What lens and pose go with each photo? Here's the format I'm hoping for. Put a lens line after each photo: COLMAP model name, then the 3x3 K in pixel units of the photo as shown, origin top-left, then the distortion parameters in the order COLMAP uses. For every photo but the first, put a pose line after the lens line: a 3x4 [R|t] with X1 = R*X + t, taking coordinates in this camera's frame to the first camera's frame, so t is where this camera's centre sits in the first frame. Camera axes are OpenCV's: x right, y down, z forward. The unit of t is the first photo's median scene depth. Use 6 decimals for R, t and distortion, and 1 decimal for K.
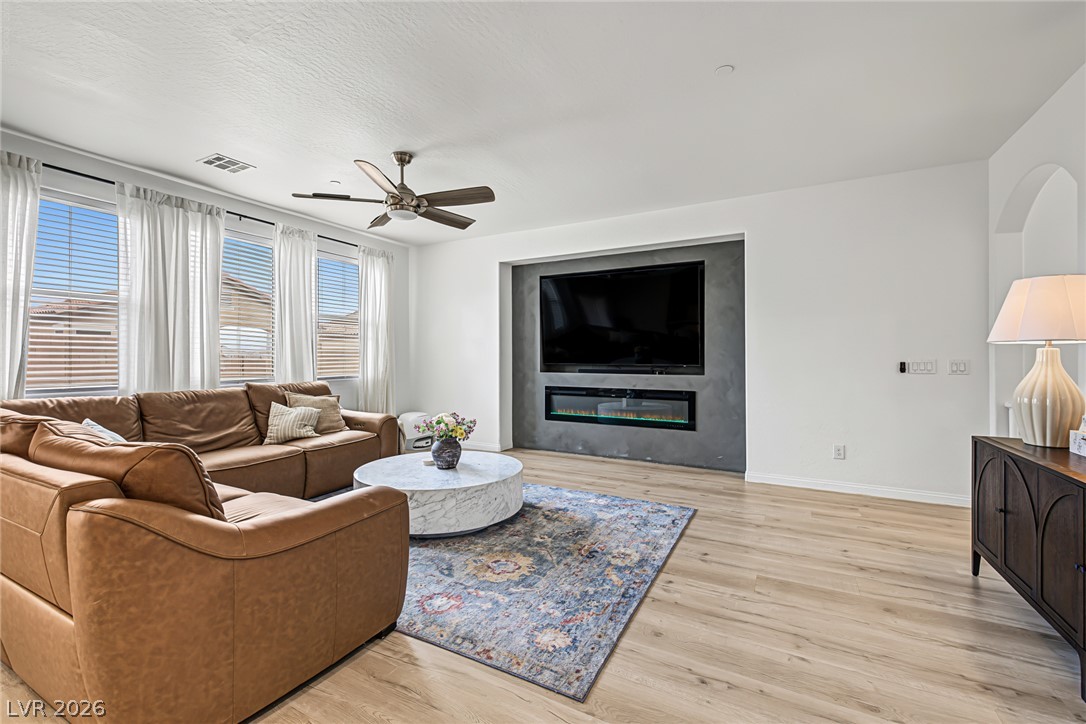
lens RADIAL K [[465.5, 0, 538.8], [0, 465.5, 354.9], [0, 0, 1]] dist [0.007828, -0.001945]
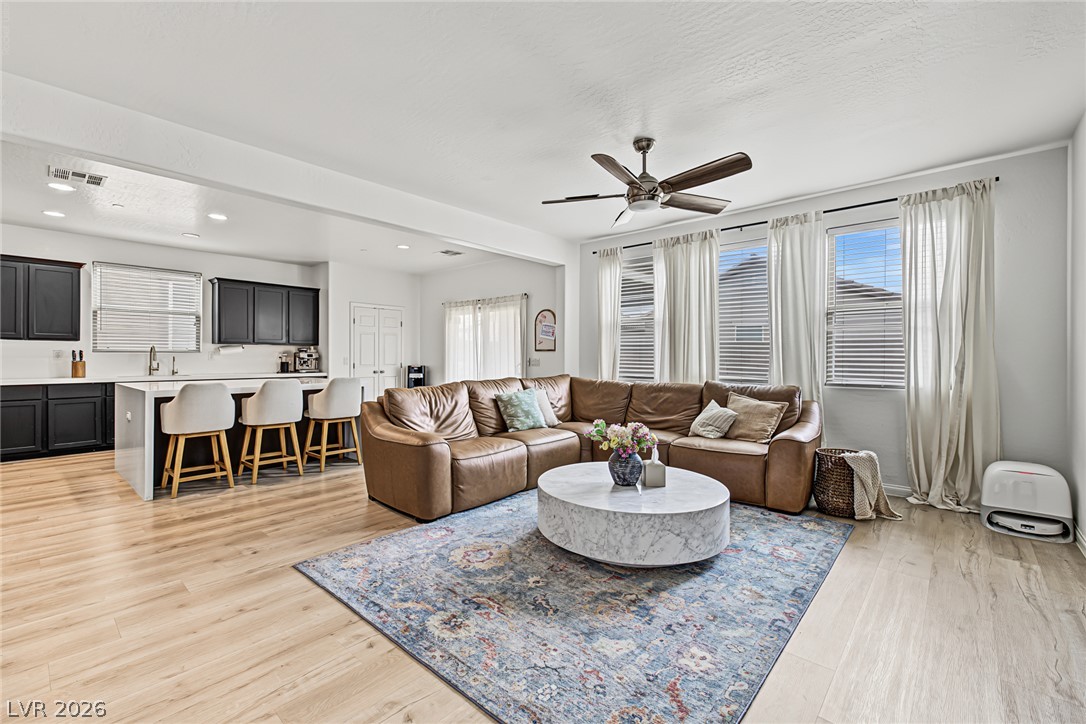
lens RADIAL K [[465.5, 0, 536.4], [0, 465.5, 353.3], [0, 0, 1]] dist [0.007828, -0.001945]
pose [[-0.234212, -0.003729, -0.972178, 0.504079], [0.000416, 0.999992, -0.003935, -0.003555], [0.972185, -0.001326, -0.234209, 0.744335]]
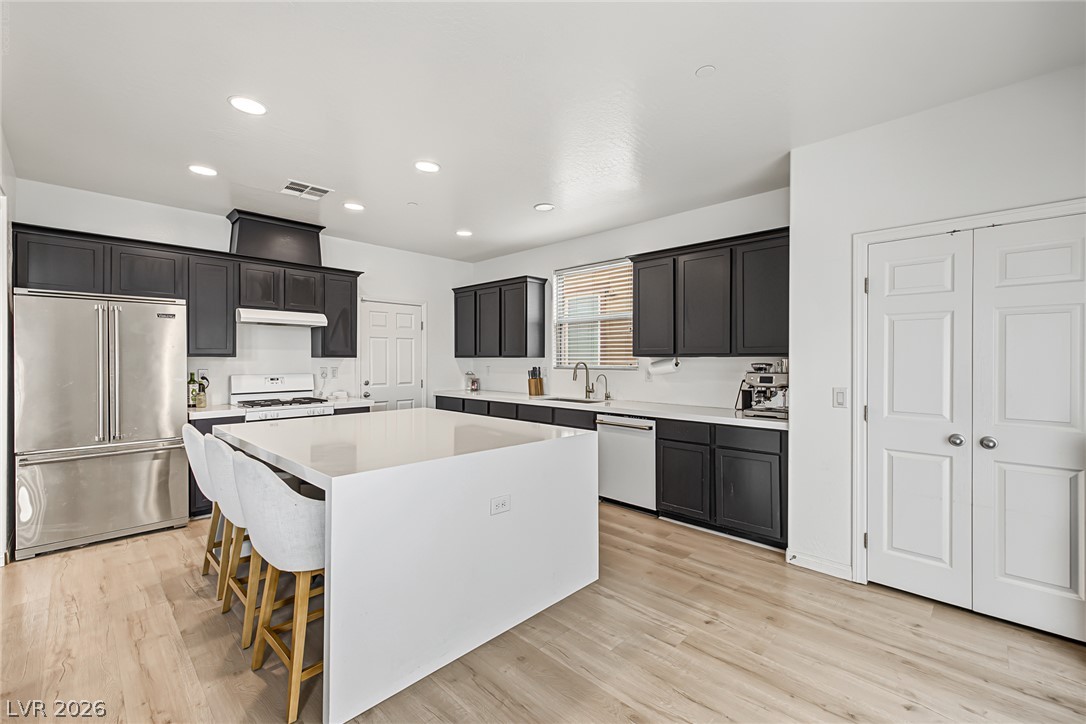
lens RADIAL K [[465.5, 0, 543.1], [0, 465.5, 360.8], [0, 0, 1]] dist [0.007828, -0.001945]
pose [[-0.963783, -0.002304, 0.266677, -0.716069], [-0.002921, 0.999994, -0.001919, -0.029214], [-0.266671, -0.002628, -0.963784, 0.398532]]
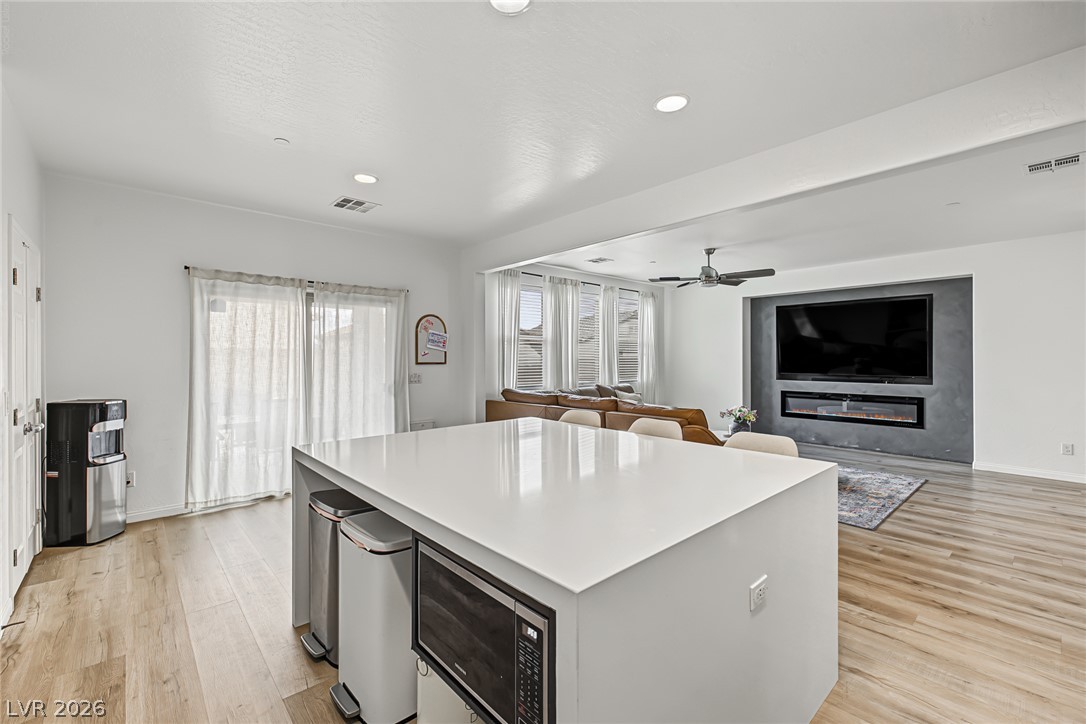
lens RADIAL K [[465.5, 0, 535.5], [0, 465.5, 358.0], [0, 0, 1]] dist [0.007828, -0.001945]
pose [[0.939183, -0.000856, -0.343416, -0.223364], [0.001959, 0.999994, 0.002866, -0.035618], [0.343411, -0.003365, 0.939179, -0.567152]]
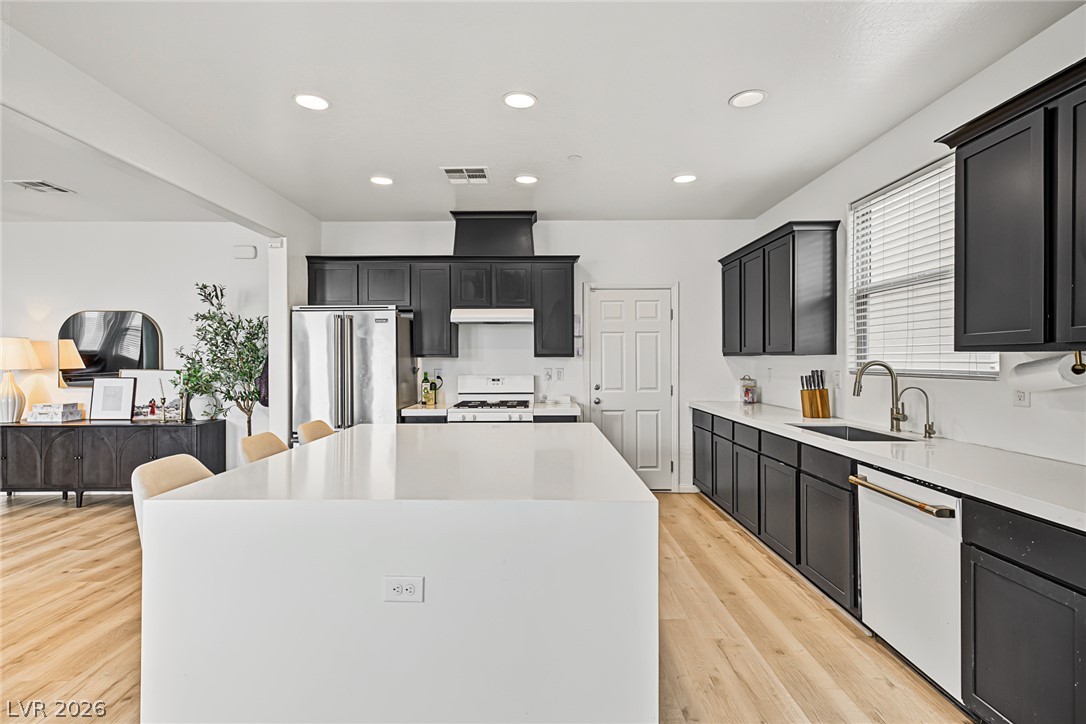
lens RADIAL K [[525.3, 0, 533.7], [0, 525.3, 358.9], [0, 0, 1]] dist [0.001034, 0.000339]
pose [[-0.466601, 0.001498, 0.884467, -0.886649], [-0.000118, 0.999998, -0.001756, -0.031559], [-0.884468, -0.000923, -0.466600, 0.036898]]
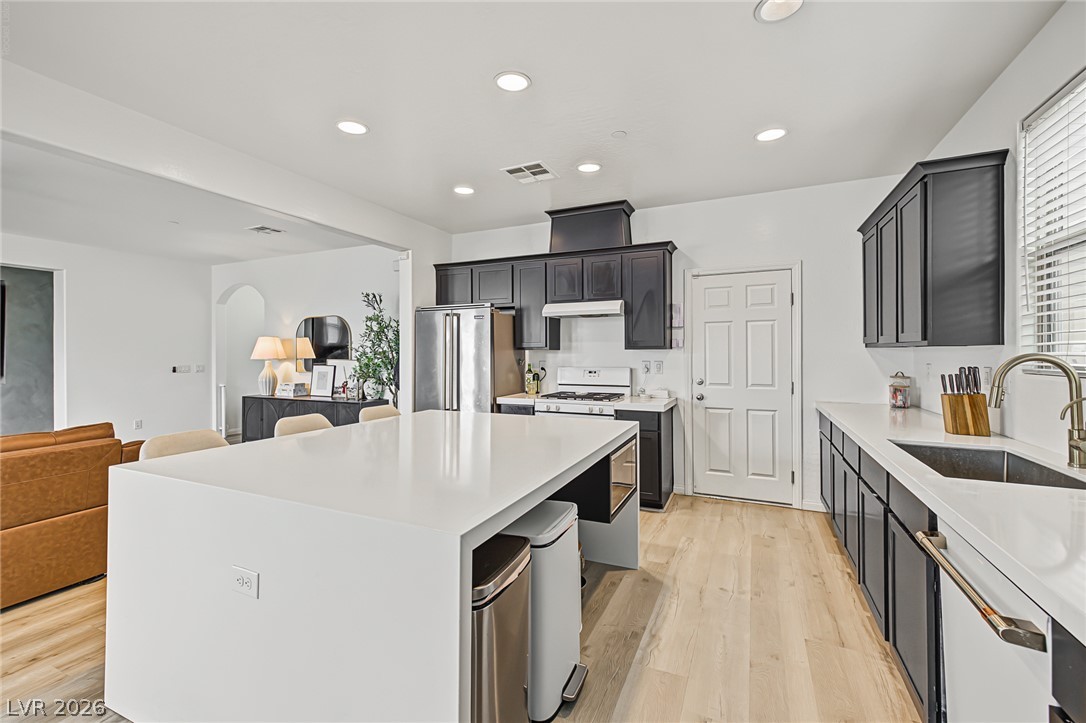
lens RADIAL K [[465.5, 0, 532.2], [0, 465.5, 349.9], [0, 0, 1]] dist [0.007828, -0.001945]
pose [[-0.051477, 0.005036, 0.998661, -0.859341], [-0.000032, 0.999987, -0.005045, -0.031584], [-0.998674, -0.000292, -0.051476, -0.215641]]
